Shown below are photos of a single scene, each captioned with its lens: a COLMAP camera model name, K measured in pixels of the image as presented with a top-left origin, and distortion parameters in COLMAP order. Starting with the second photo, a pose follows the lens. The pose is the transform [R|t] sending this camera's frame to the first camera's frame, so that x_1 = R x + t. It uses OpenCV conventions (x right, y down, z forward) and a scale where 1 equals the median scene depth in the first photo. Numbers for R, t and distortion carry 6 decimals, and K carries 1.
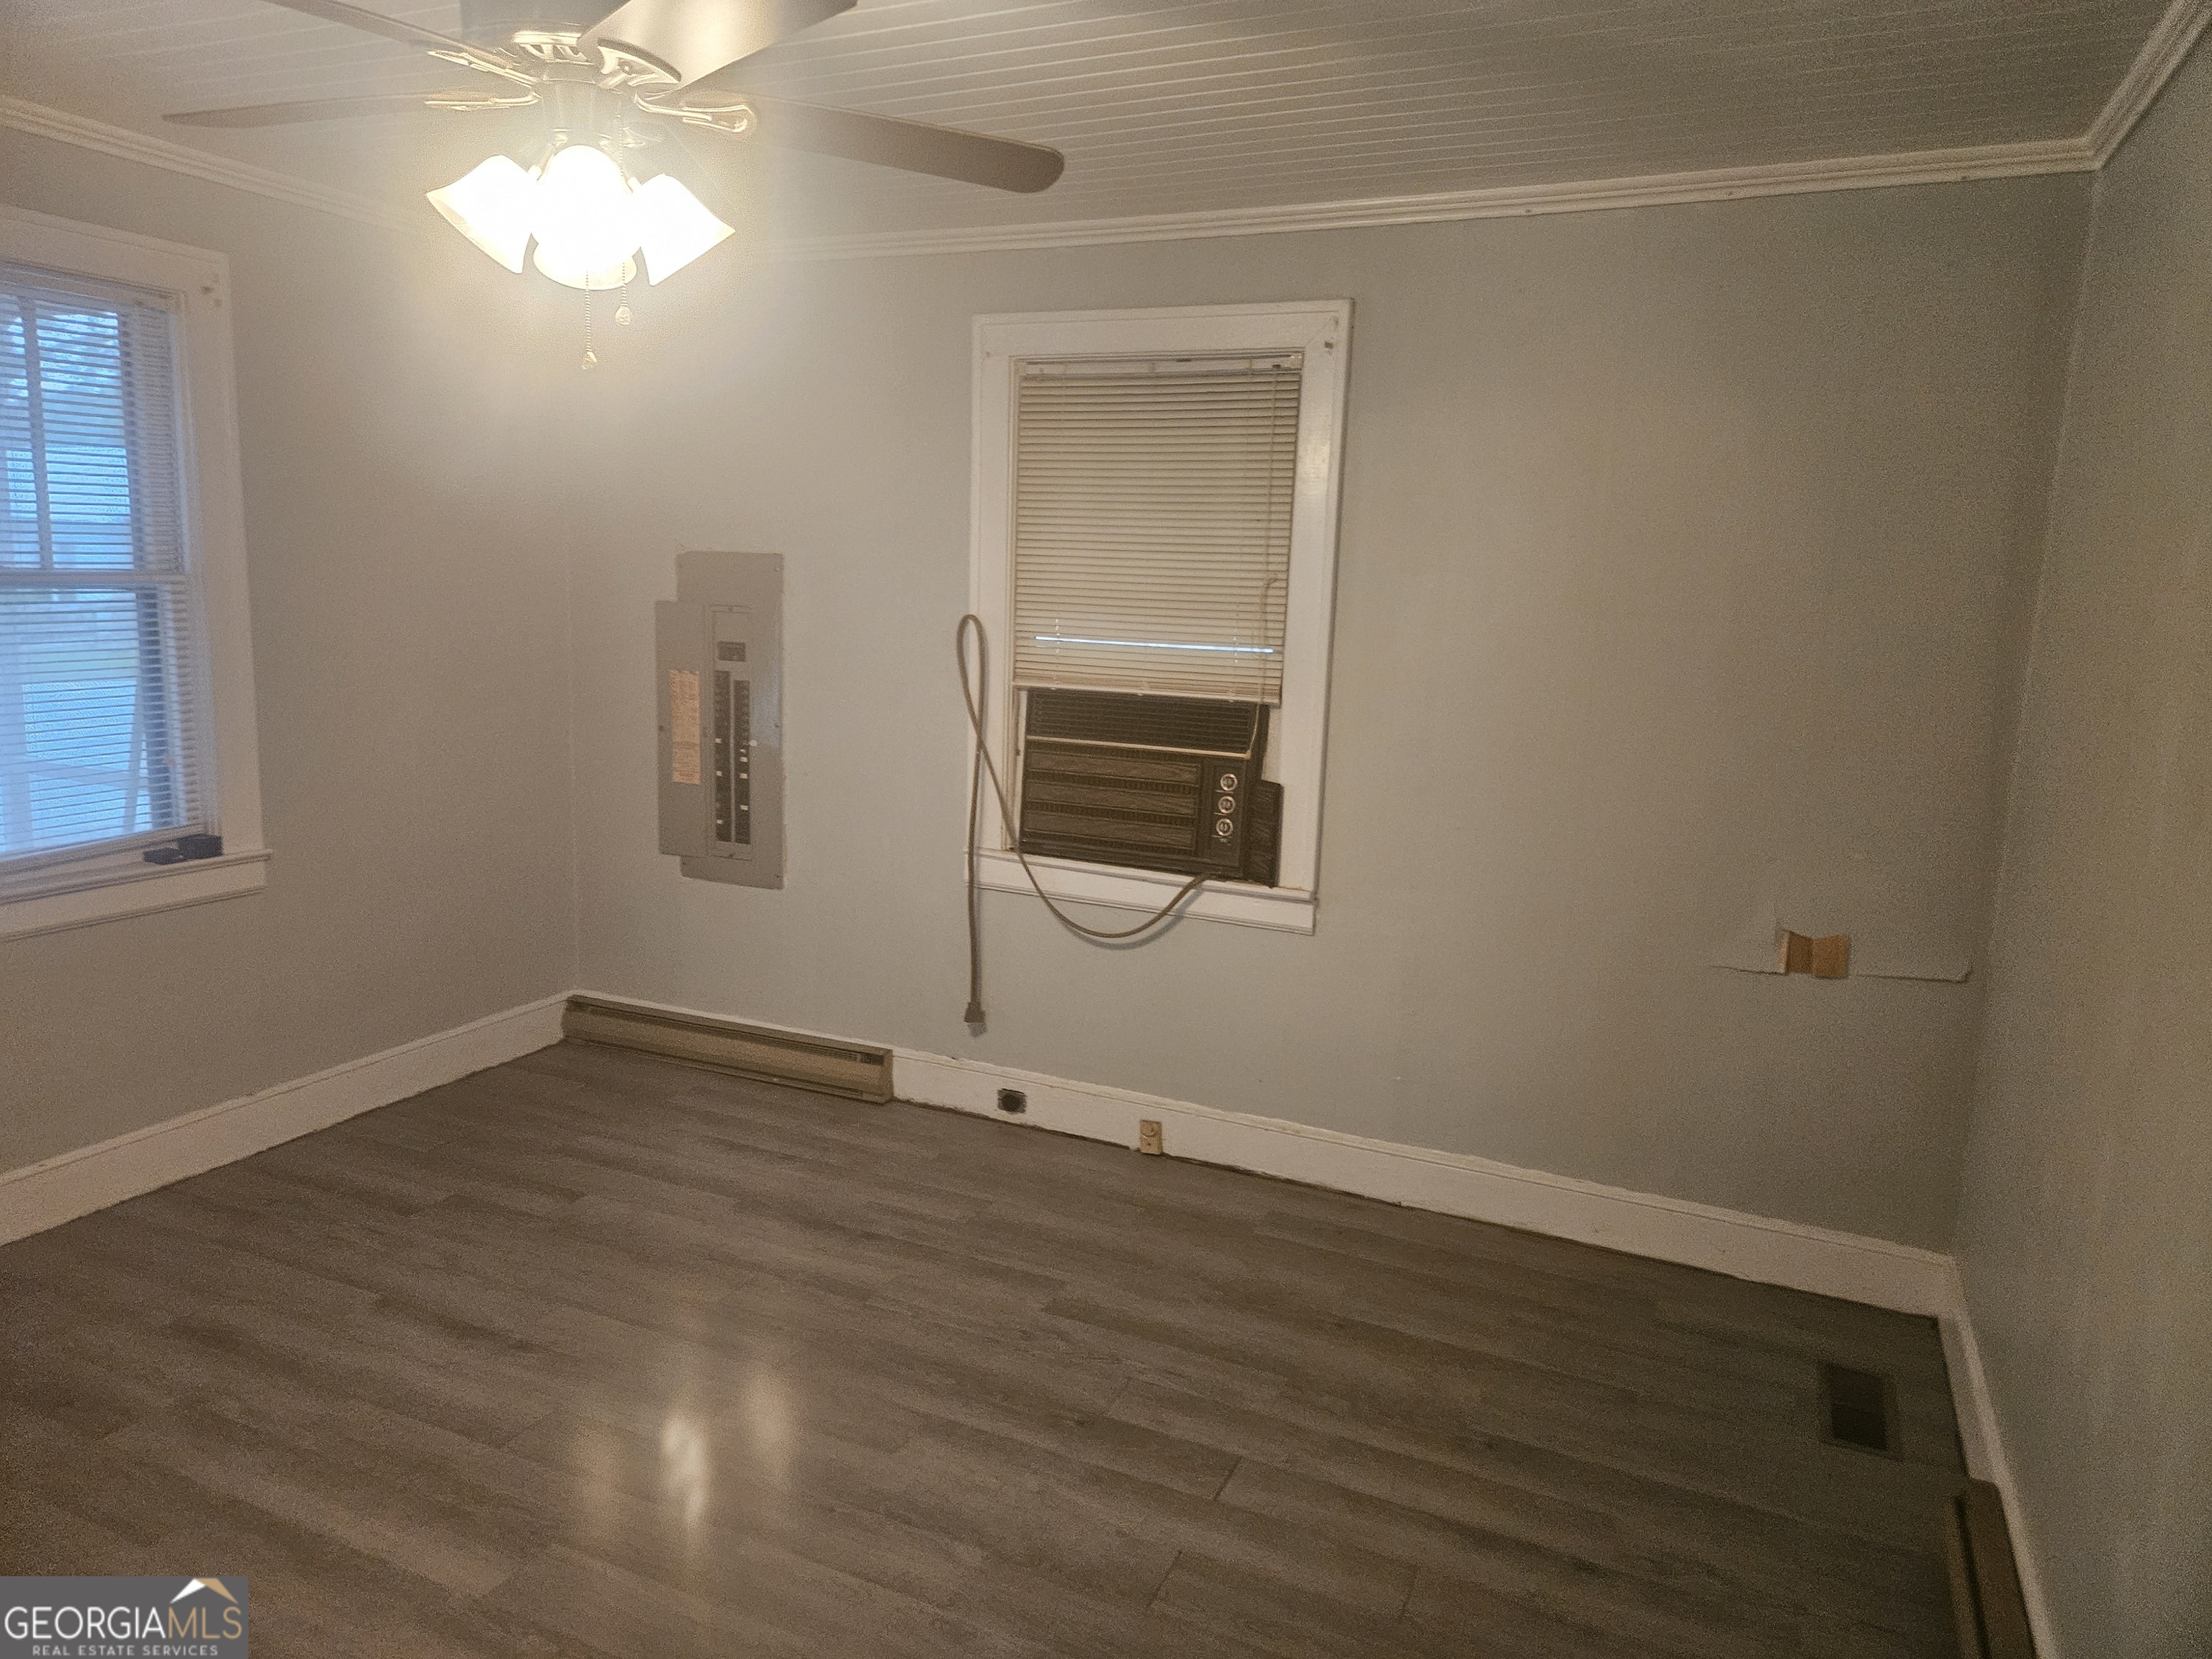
lens RADIAL K [[1485.7, 0, 1101.2], [0, 1485.7, 827.5], [0, 0, 1]] dist [0.065309, -0.049438]
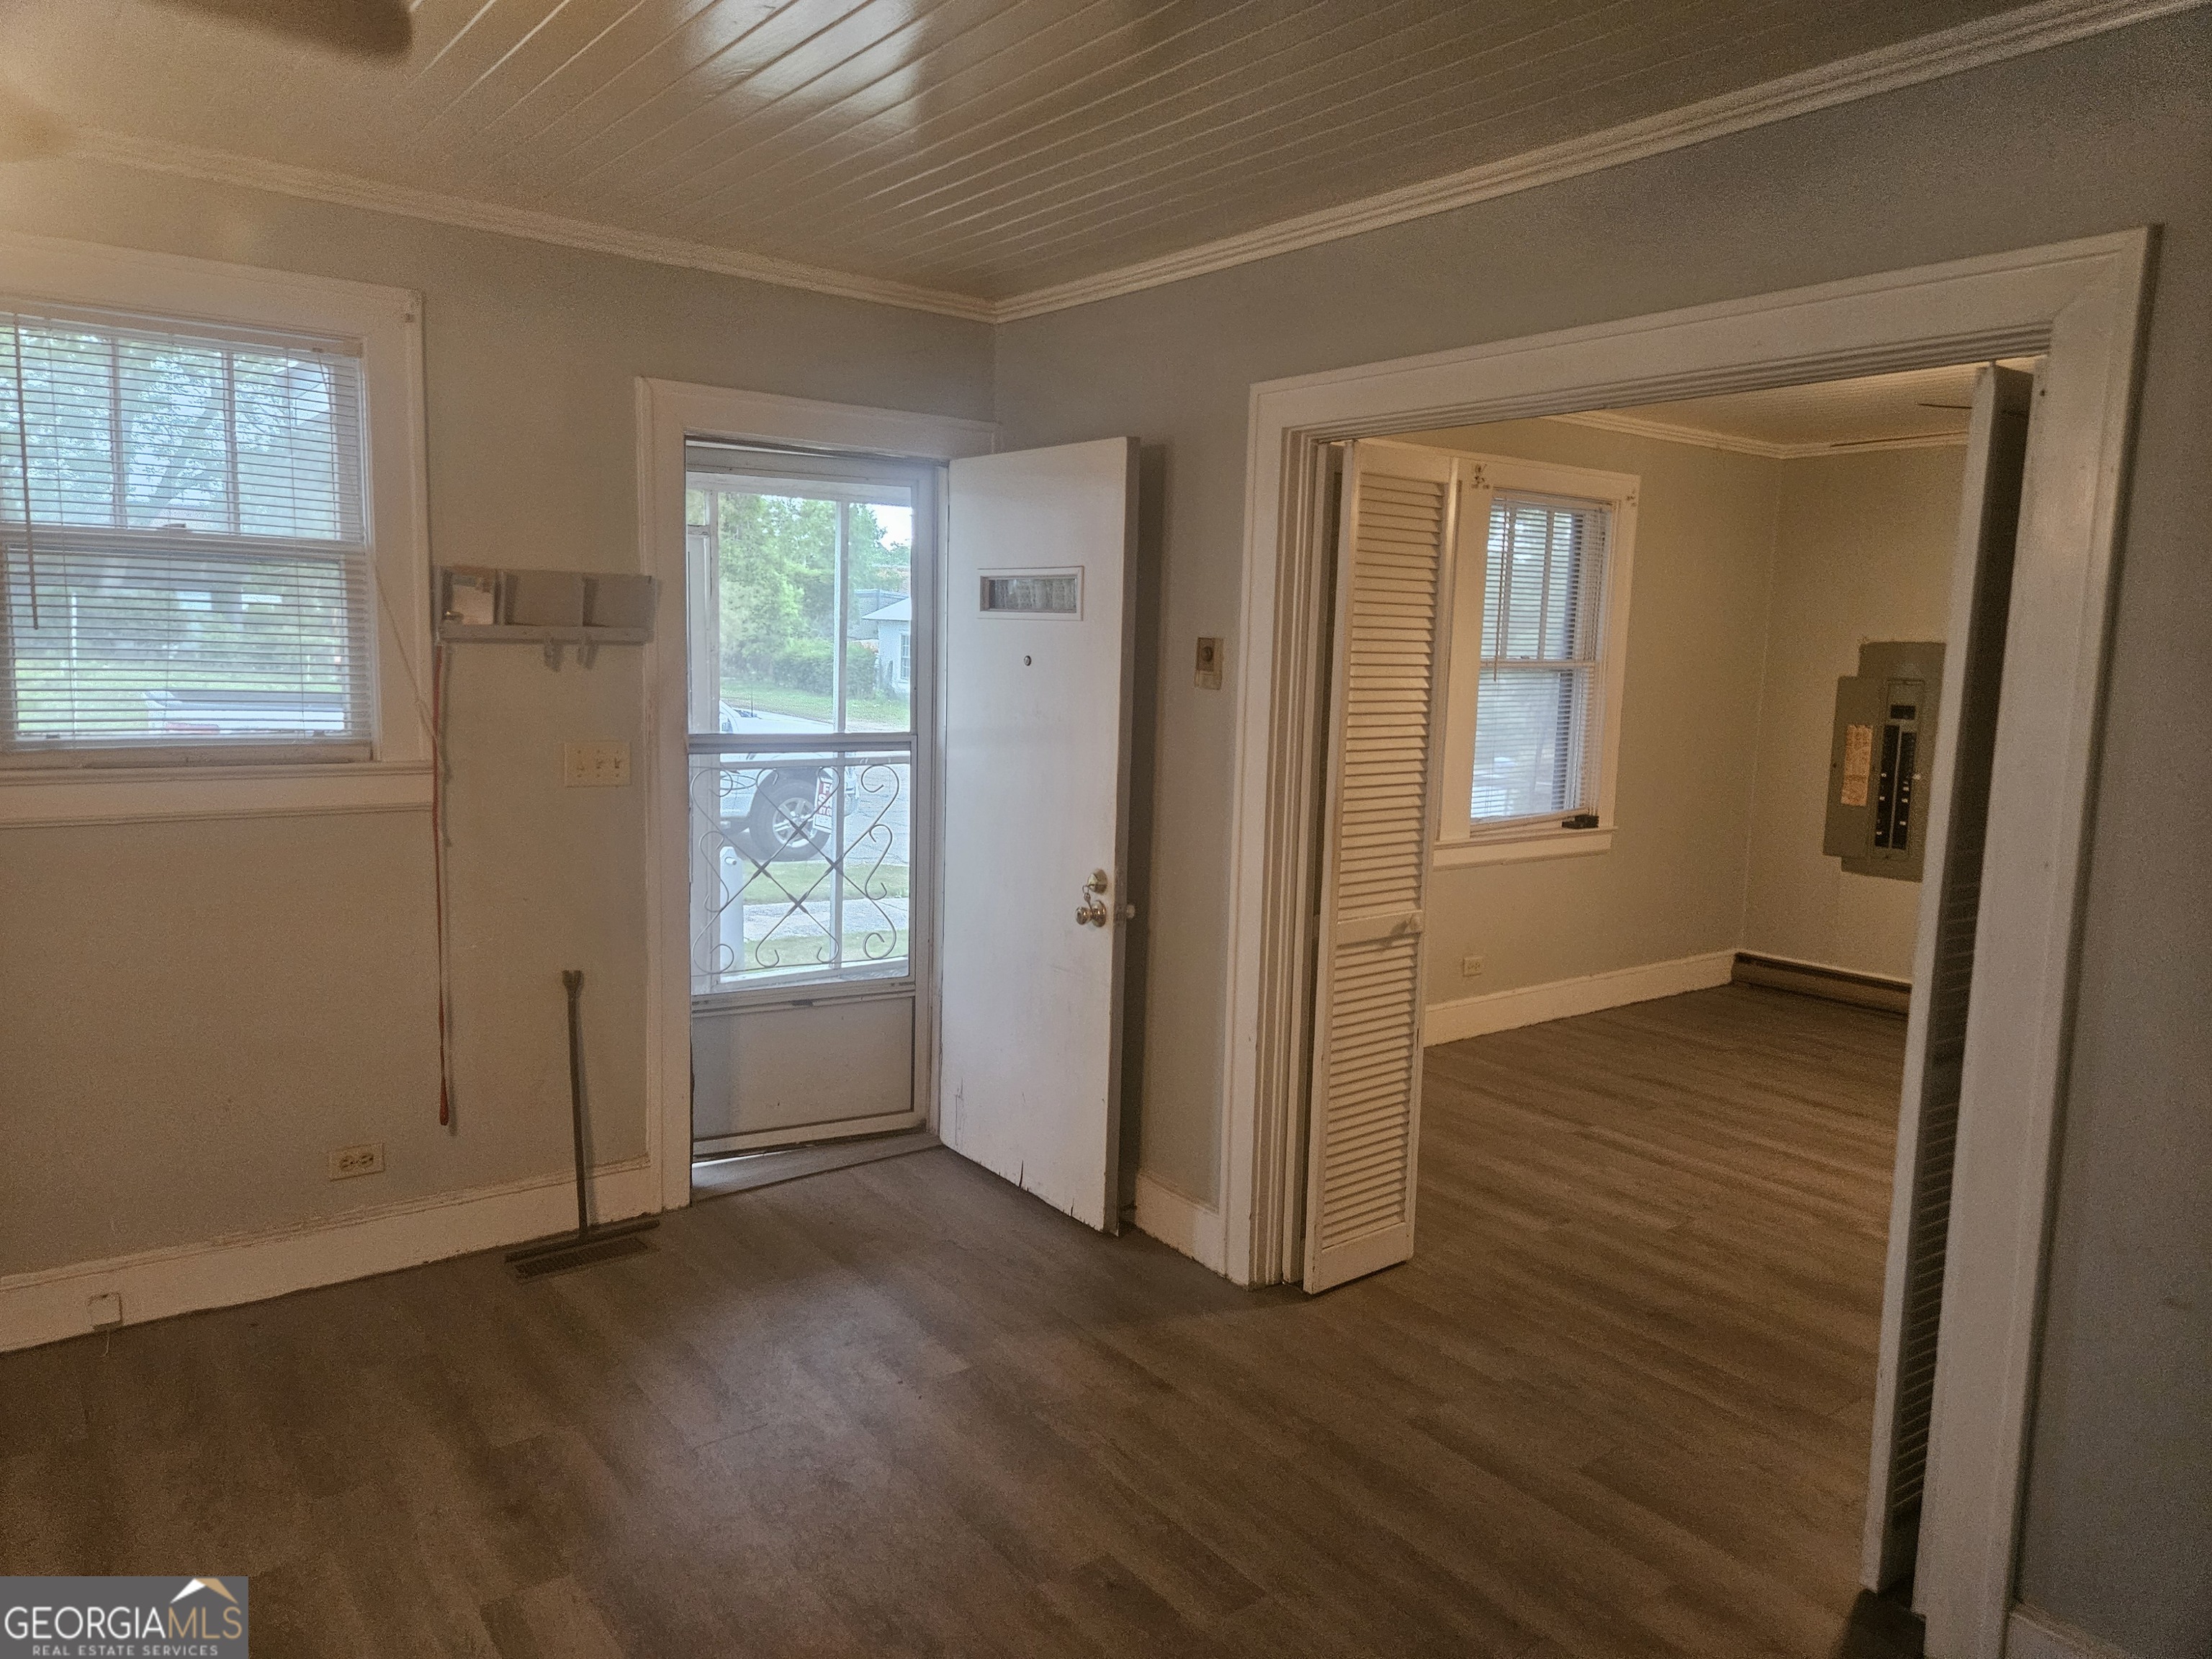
lens RADIAL K [[1485.7, 0, 1103.9], [0, 1485.7, 823.1], [0, 0, 1]] dist [0.065309, -0.049438]
pose [[0.876014, 0.047867, -0.479904, -0.218214], [-0.077127, 0.996160, -0.041427, 0.103419], [0.476078, 0.073304, 0.876342, -0.596365]]
